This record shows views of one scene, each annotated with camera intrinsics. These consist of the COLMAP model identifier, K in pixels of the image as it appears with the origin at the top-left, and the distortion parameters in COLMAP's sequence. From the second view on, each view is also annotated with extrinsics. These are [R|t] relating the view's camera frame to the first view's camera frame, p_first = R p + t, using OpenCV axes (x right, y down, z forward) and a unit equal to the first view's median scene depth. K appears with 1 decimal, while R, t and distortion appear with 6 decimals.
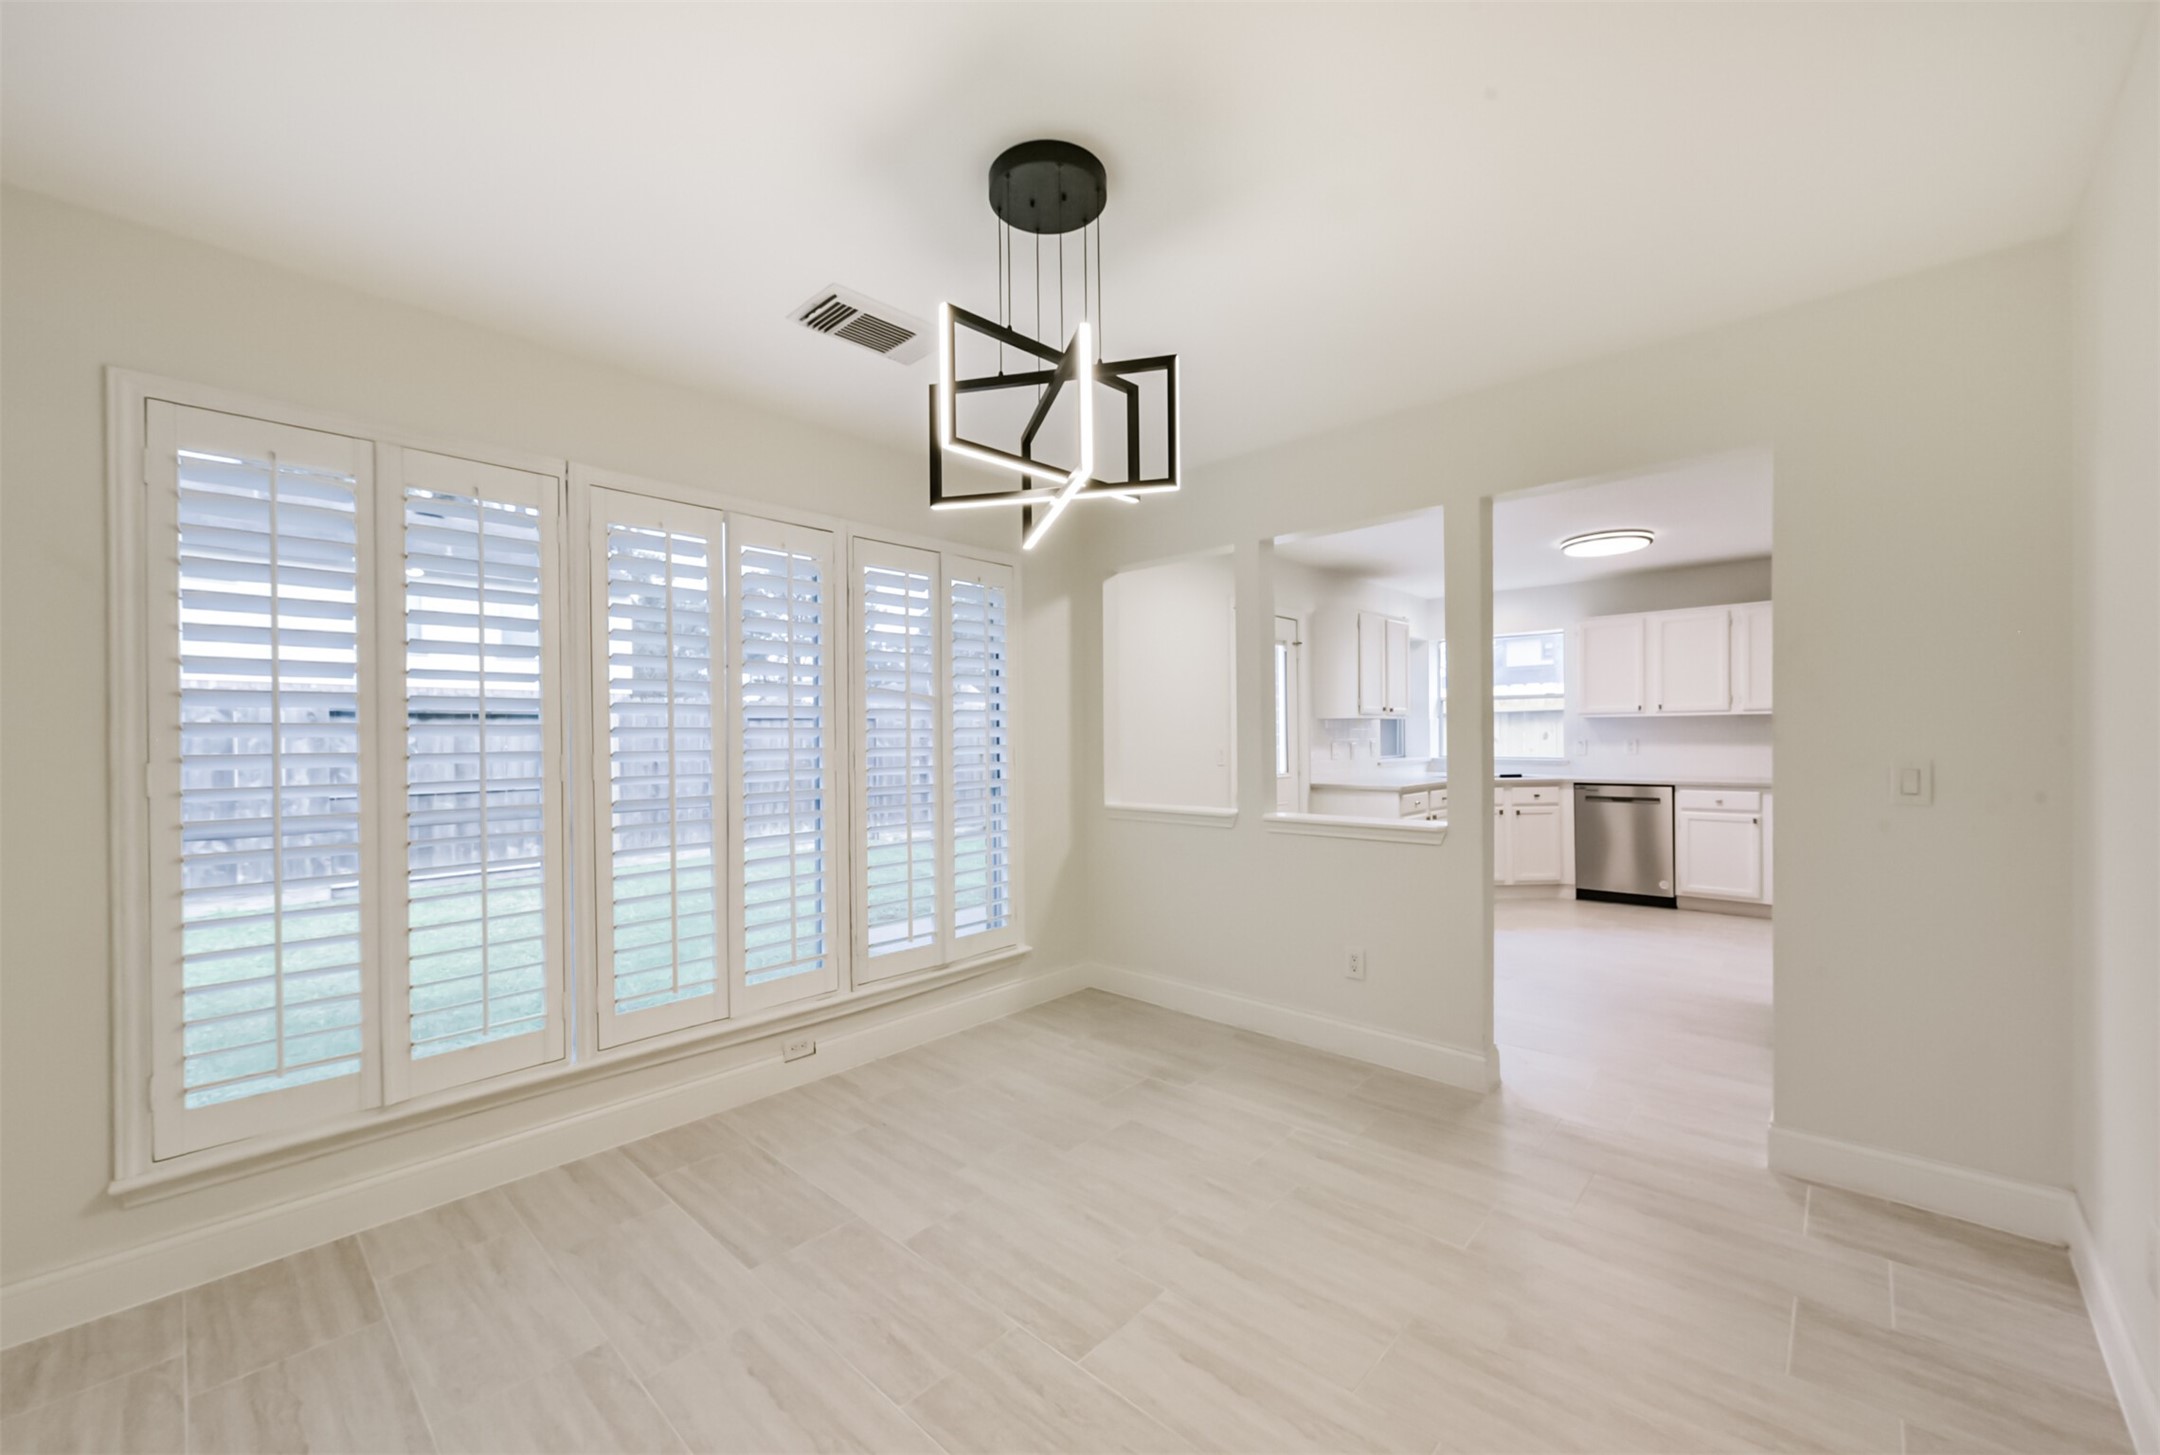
lens RADIAL K [[835.6, 0, 1074.1], [0, 835.6, 736.3], [0, 0, 1]] dist [0.000817, 0.000083]
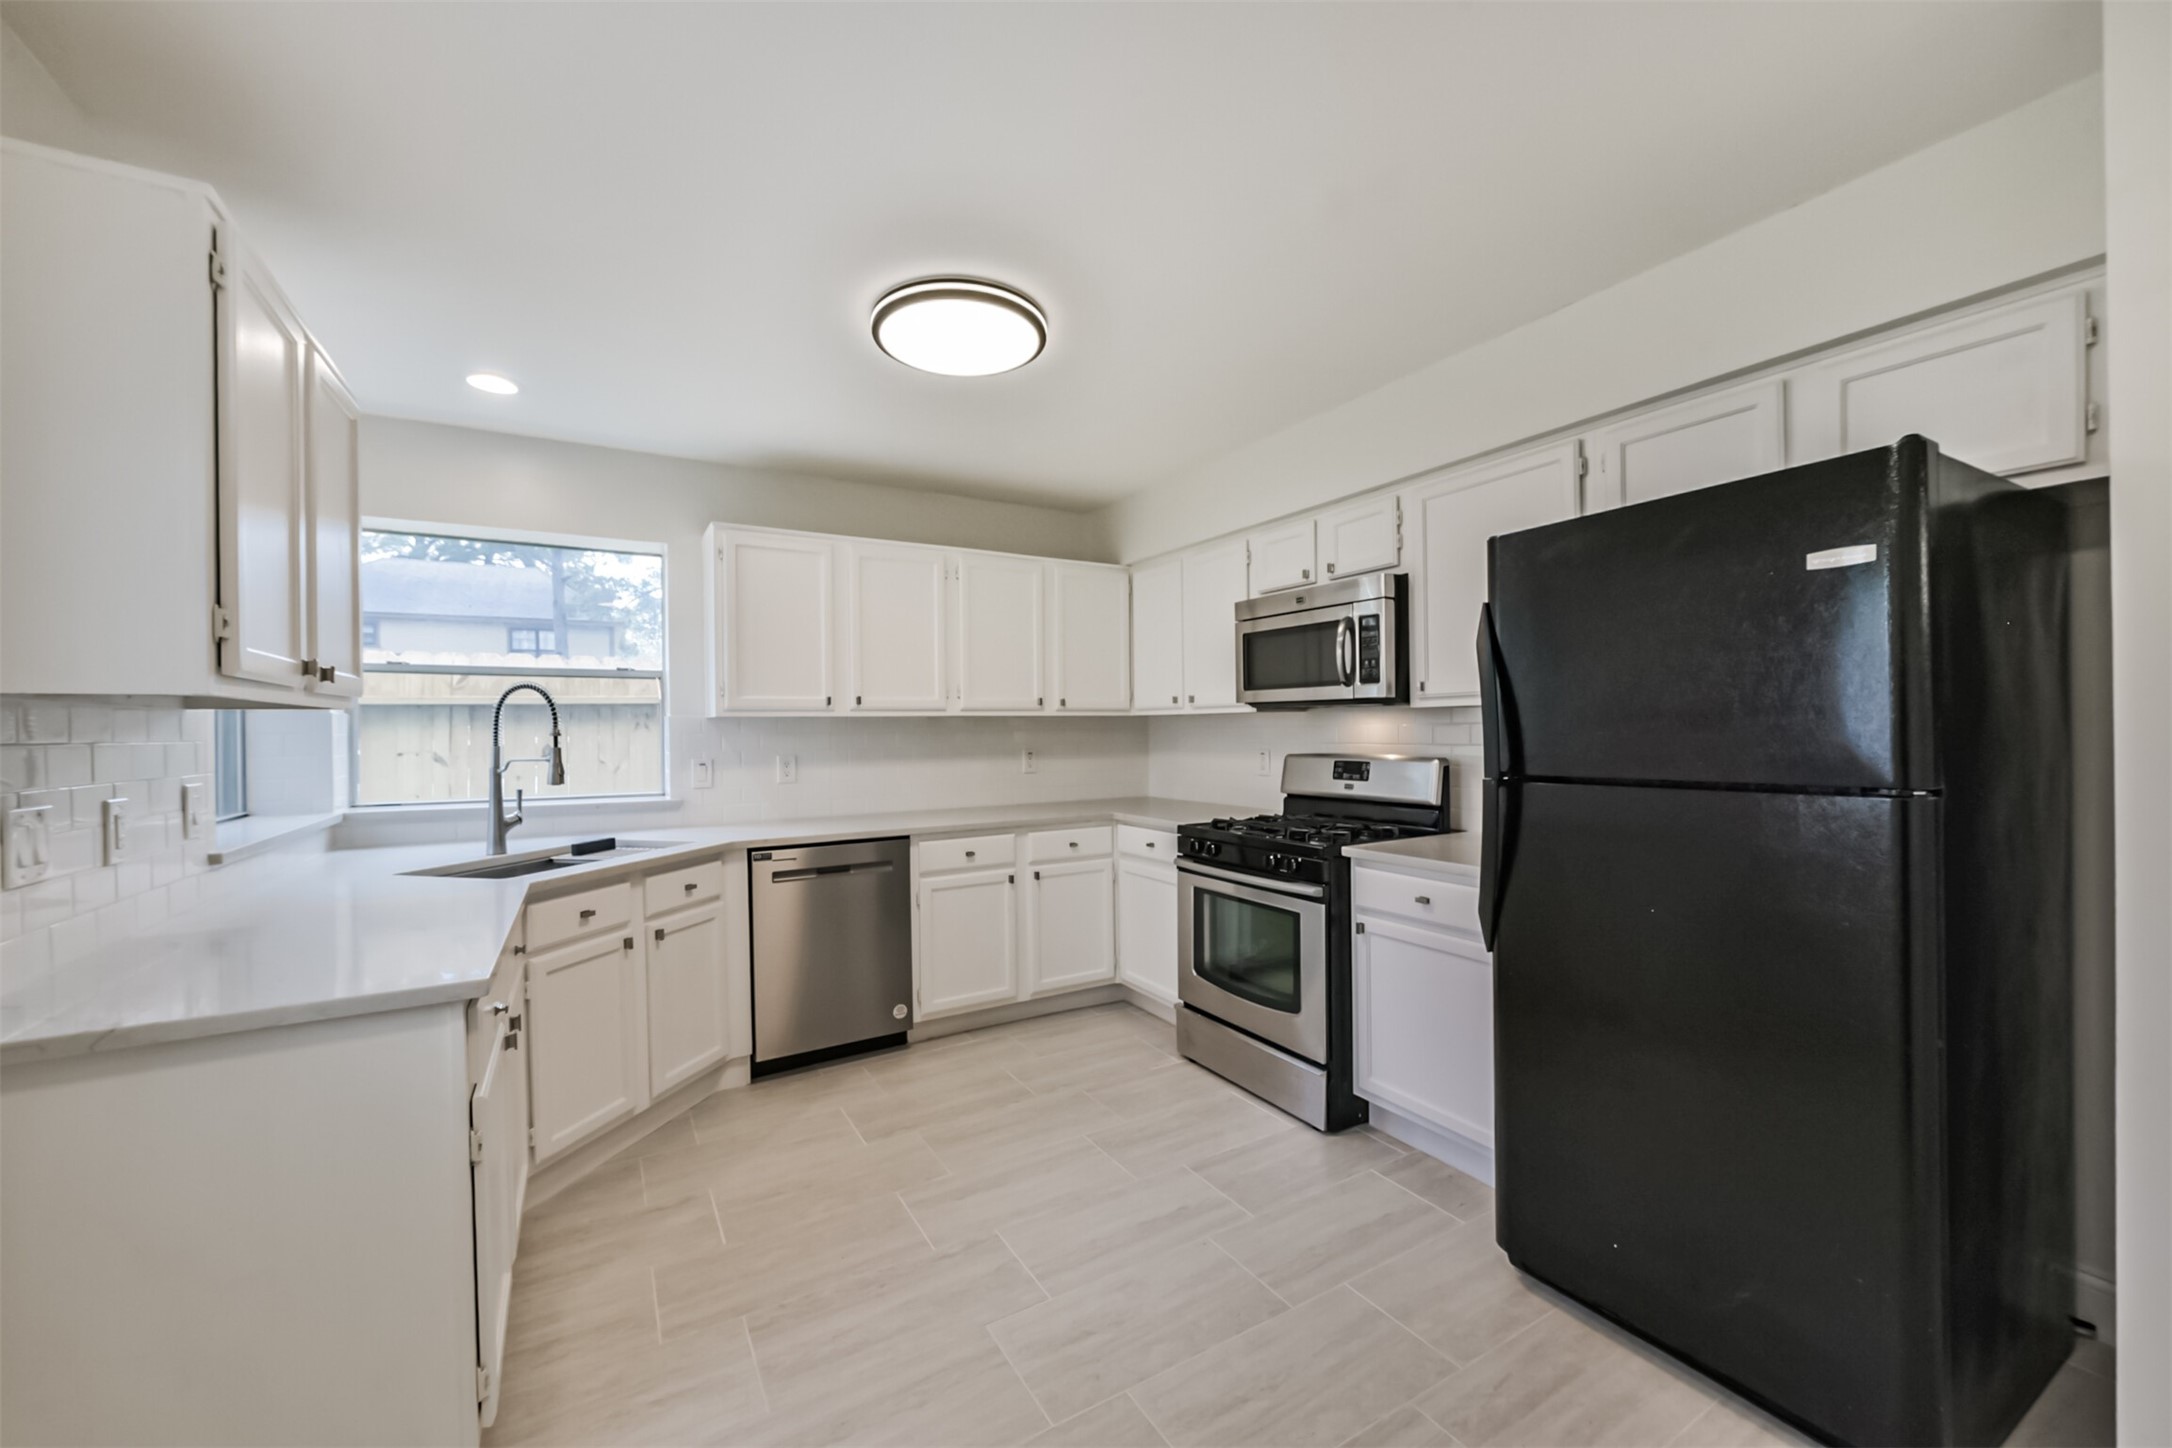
lens RADIAL K [[838.3, 0, 1080.4], [0, 838.3, 735.3], [0, 0, 1]] dist [0.000232, -0.000066]
pose [[0.280220, 0.000582, 0.959936, 0.181462], [0.013447, 0.999899, -0.004532, -0.005993], [-0.959842, 0.014178, 0.280184, 0.681737]]
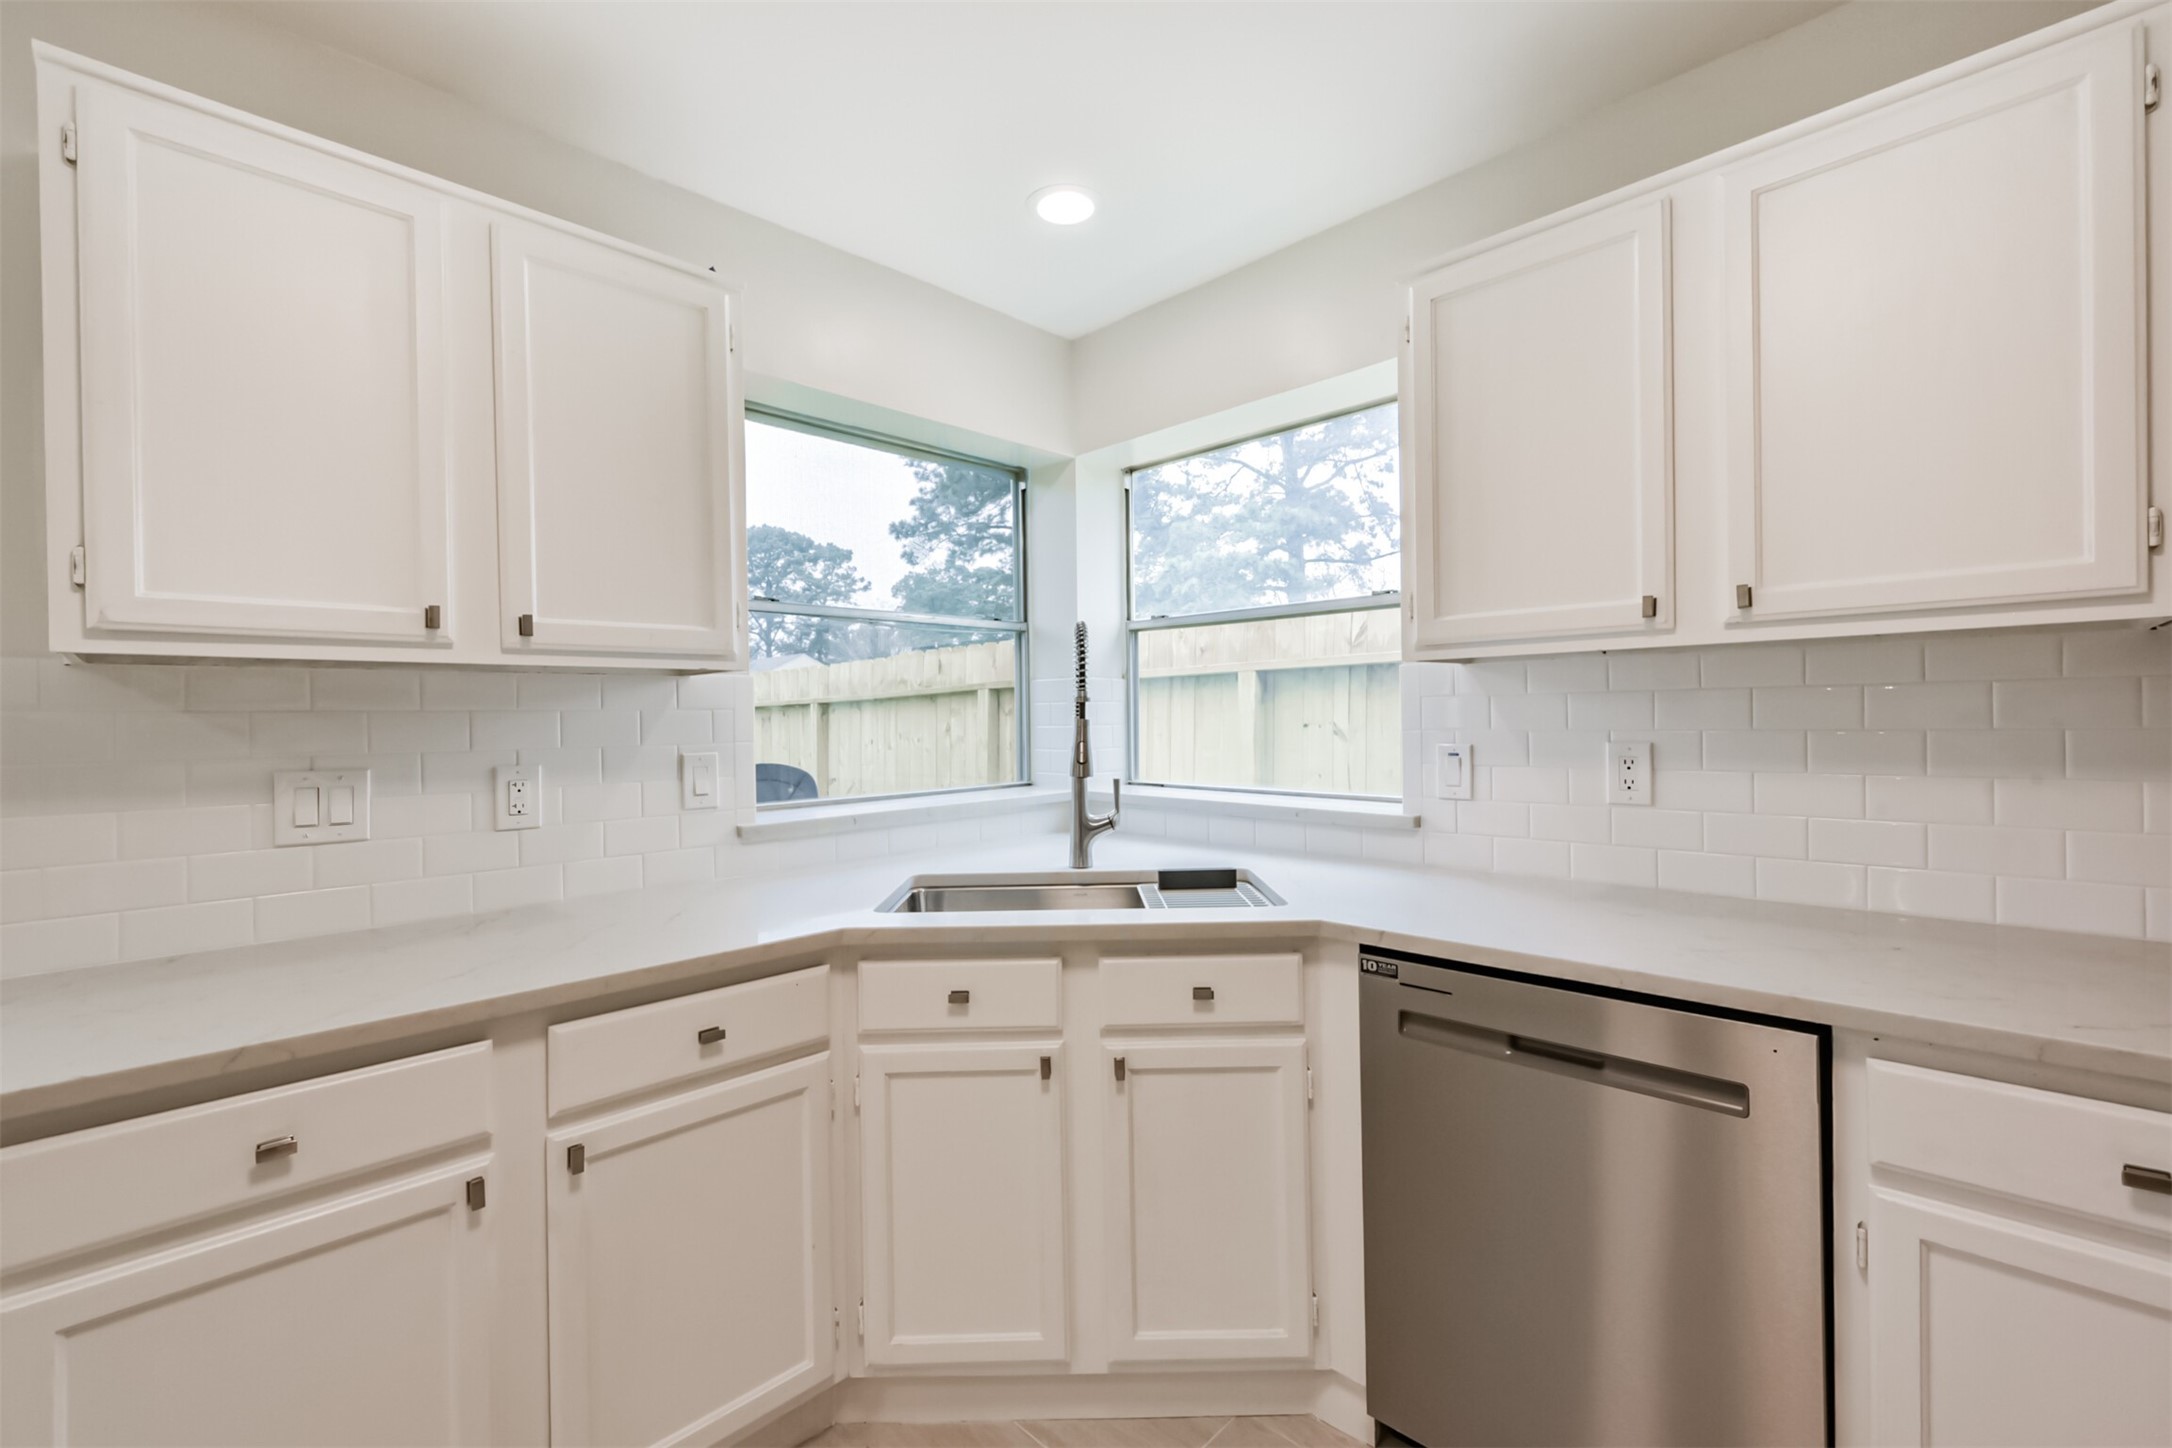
lens RADIAL K [[906.8, 0, 1075.4], [0, 906.8, 720.9], [0, 0, 1]] dist [0.002288, -0.000153]
pose [[0.999674, -0.004213, -0.025164, 0.533780], [0.004218, 0.999991, 0.000130, -0.004723], [0.025163, -0.000236, 0.999683, 0.761135]]
